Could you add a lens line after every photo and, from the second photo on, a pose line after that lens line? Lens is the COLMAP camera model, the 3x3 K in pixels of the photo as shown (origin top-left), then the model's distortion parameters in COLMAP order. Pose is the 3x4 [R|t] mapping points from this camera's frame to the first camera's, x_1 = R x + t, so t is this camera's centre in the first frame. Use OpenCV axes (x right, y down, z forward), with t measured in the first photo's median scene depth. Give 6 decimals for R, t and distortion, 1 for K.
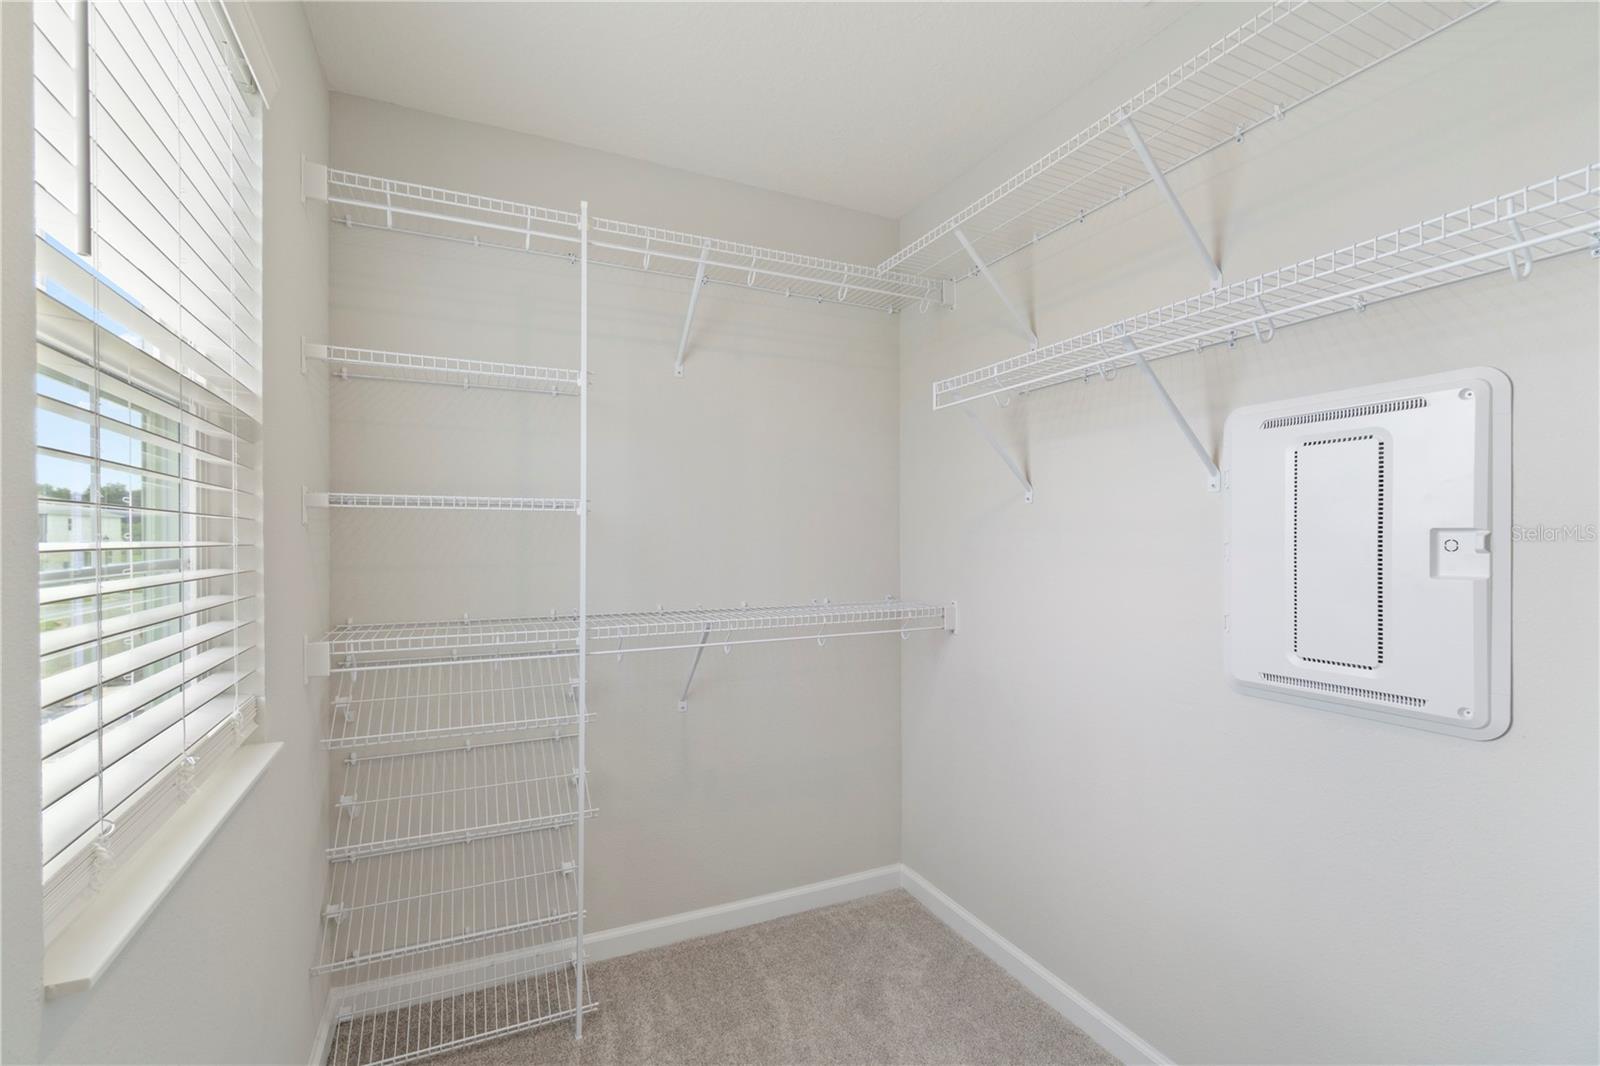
lens RADIAL K [[710.1, 0, 799.4], [0, 710.1, 550.9], [0, 0, 1]] dist [-0.020411, -0.000100]
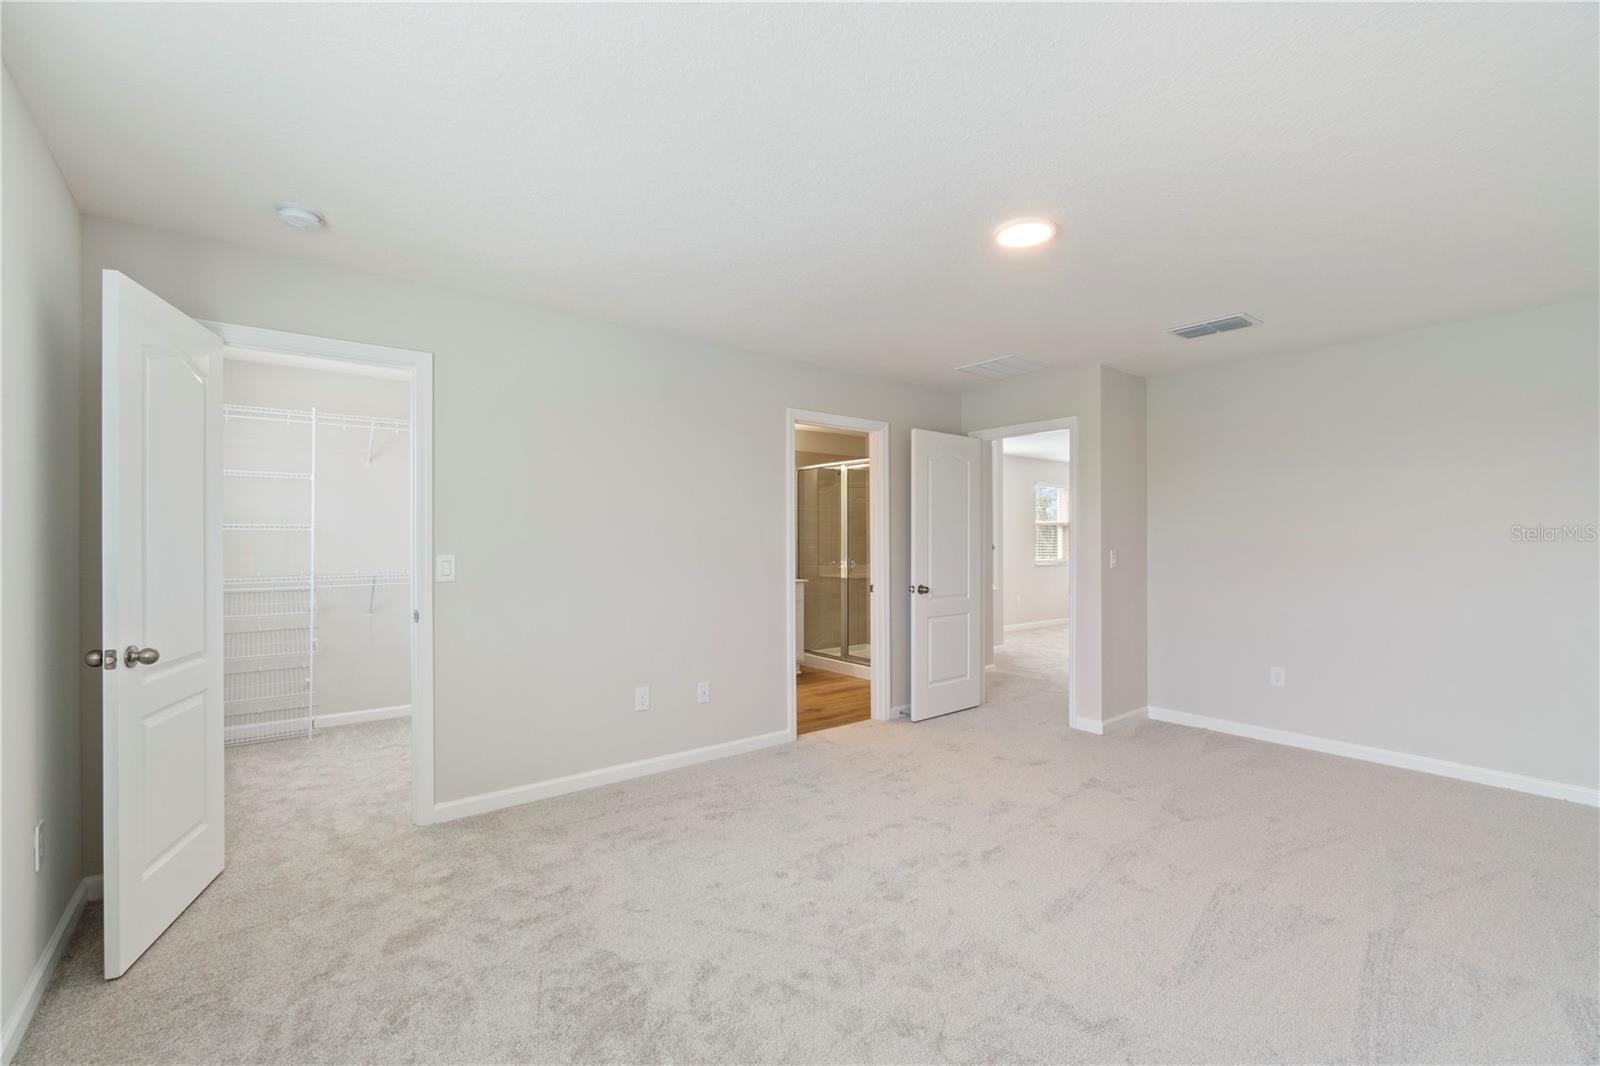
lens RADIAL K [[707.0, 0, 800.0], [0, 707.0, 533.0], [0, 0, 1]] dist [-0.001261, -0.000137]
pose [[0.978277, 0.001365, 0.207296, 0.866164], [0.002870, 0.999793, -0.020132, 0.010369], [-0.207281, 0.020289, 0.978071, -1.809913]]
